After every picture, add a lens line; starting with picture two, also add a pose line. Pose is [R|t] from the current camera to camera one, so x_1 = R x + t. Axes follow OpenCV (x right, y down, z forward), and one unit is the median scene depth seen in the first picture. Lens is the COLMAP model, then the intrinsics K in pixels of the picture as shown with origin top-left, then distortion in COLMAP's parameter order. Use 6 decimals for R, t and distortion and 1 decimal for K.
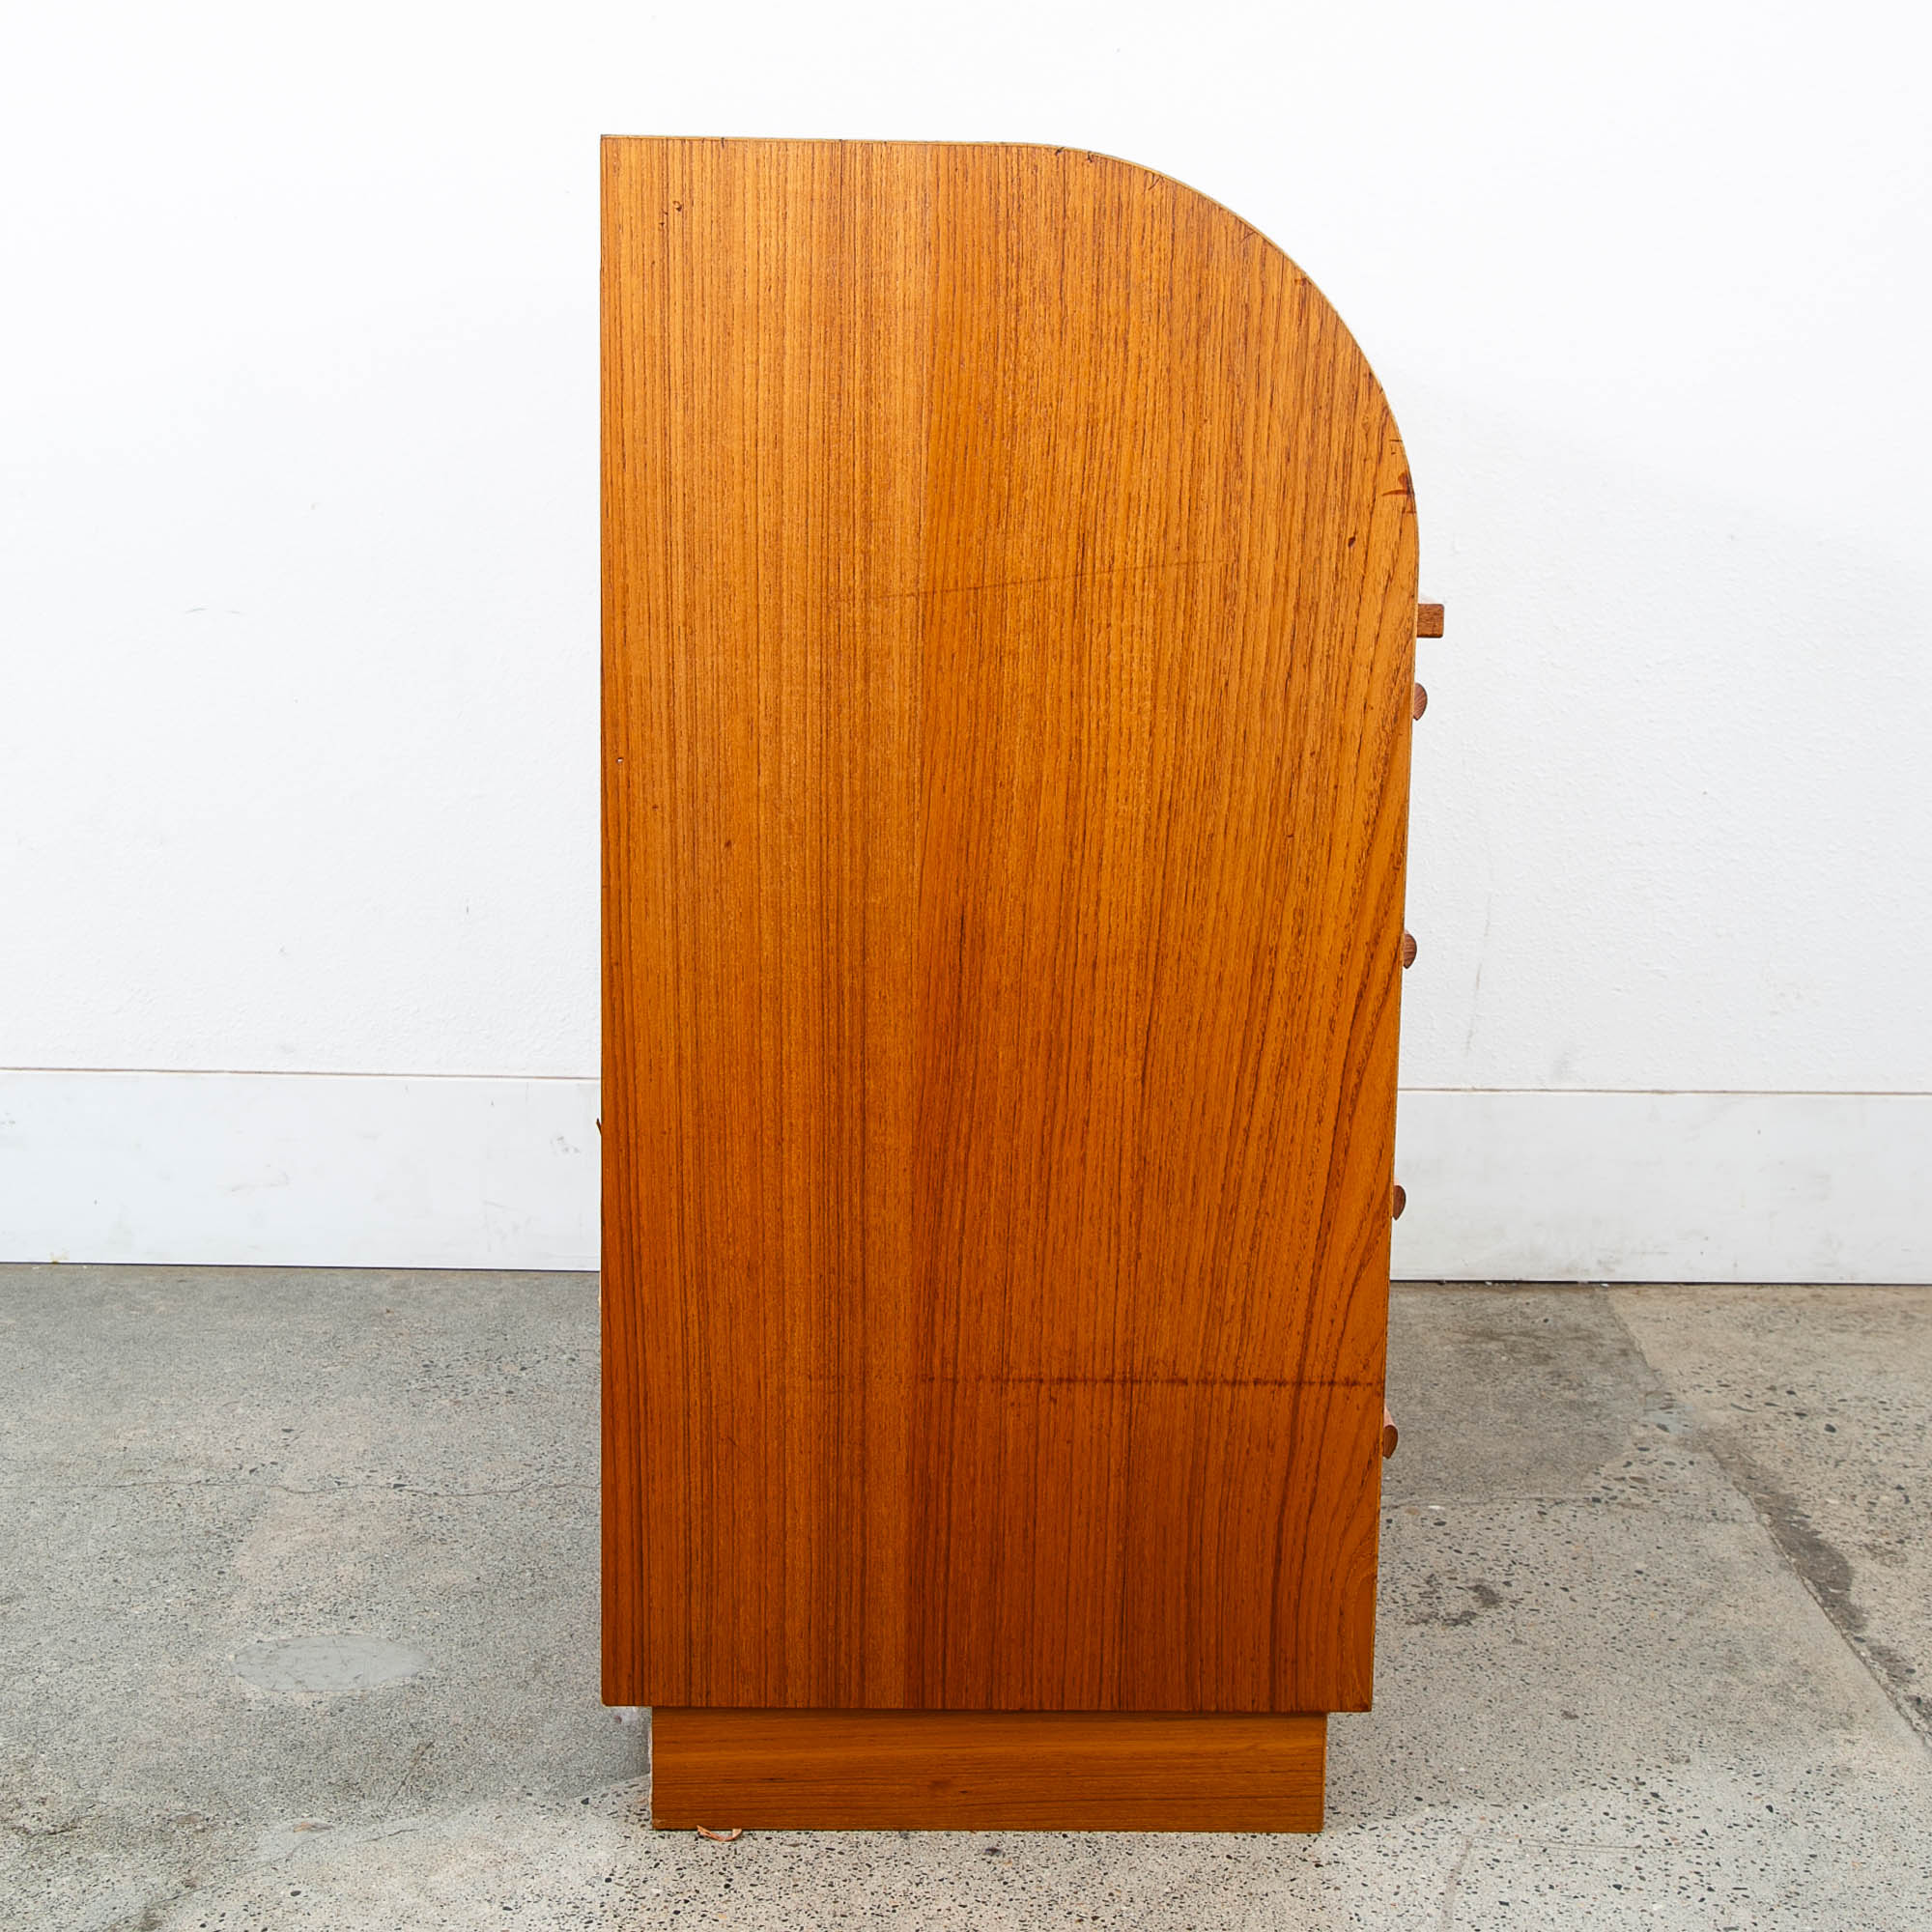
lens RADIAL K [[3060.0, 0, 958.2], [0, 3060.0, 833.2], [0, 0, 1]] dist [0.000154, 0.000000]
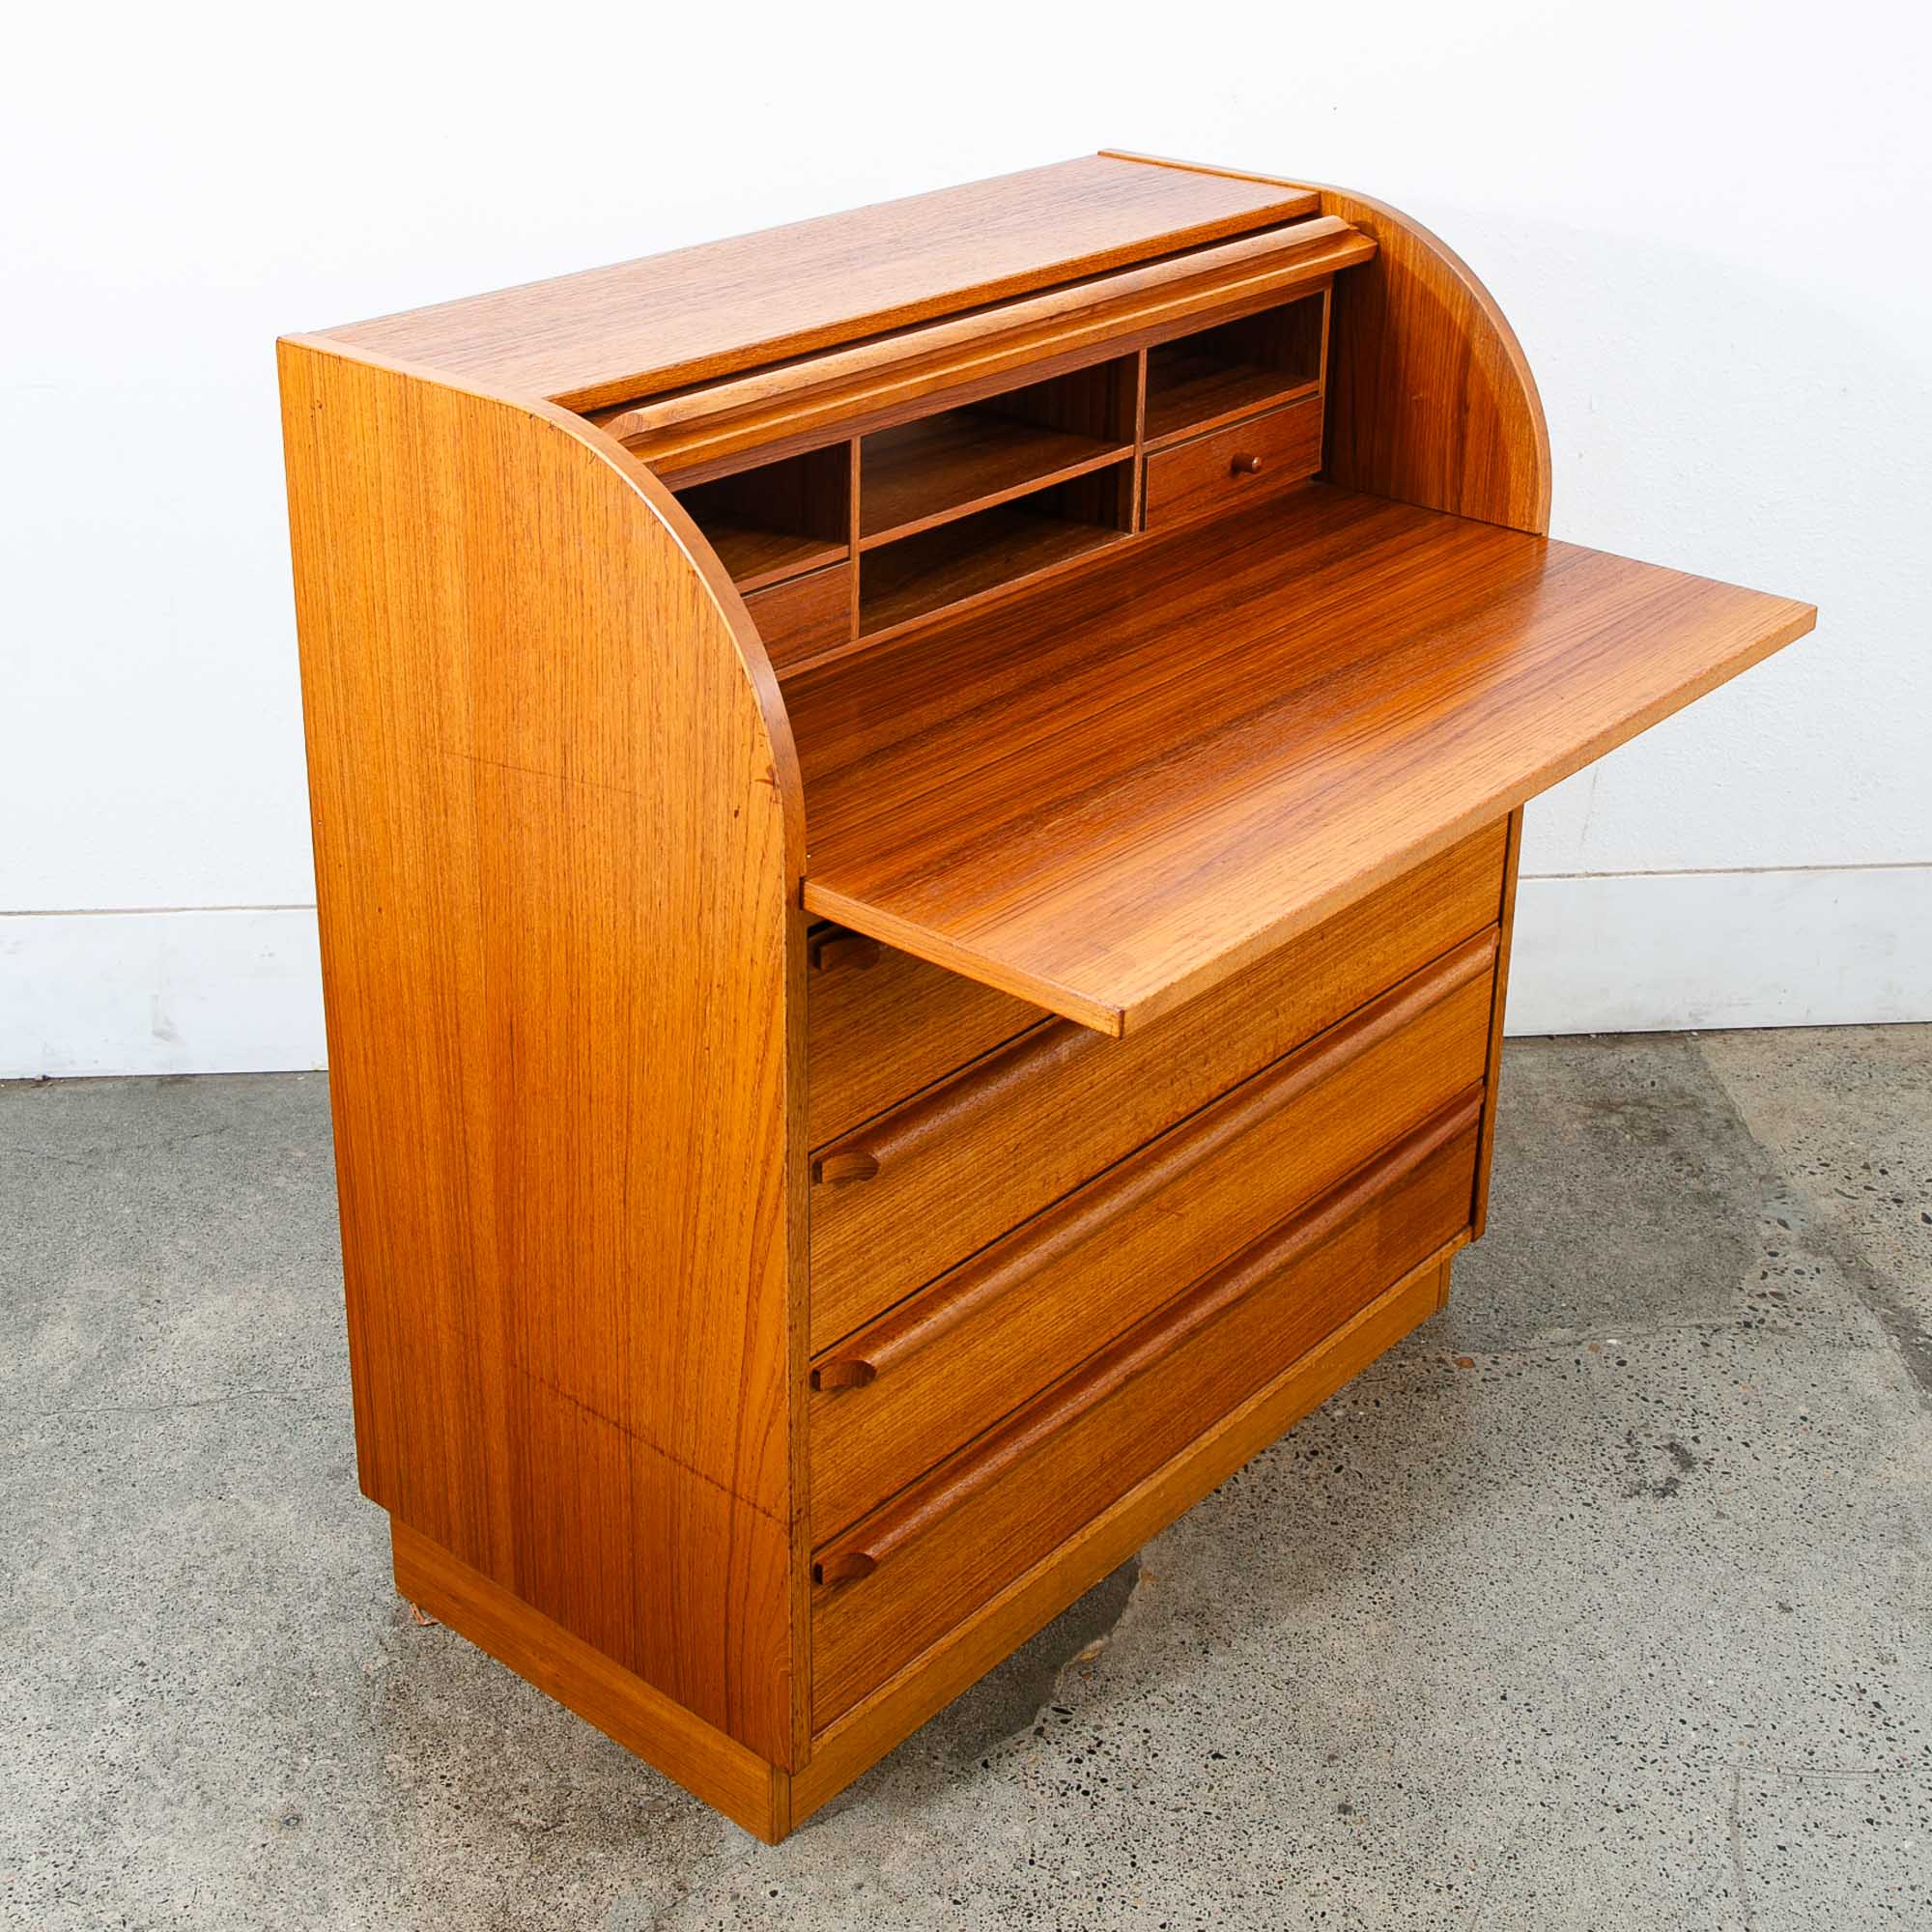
lens RADIAL K [[2836.7, 0, 924.3], [0, 2836.7, 668.2], [0, 0, 1]] dist [-0.014801, 0.000000]
pose [[0.746283, 0.229939, -0.624651, 0.754530], [-0.105698, 0.967468, 0.229854, -0.364879], [0.657183, -0.105512, 0.746310, 0.308579]]
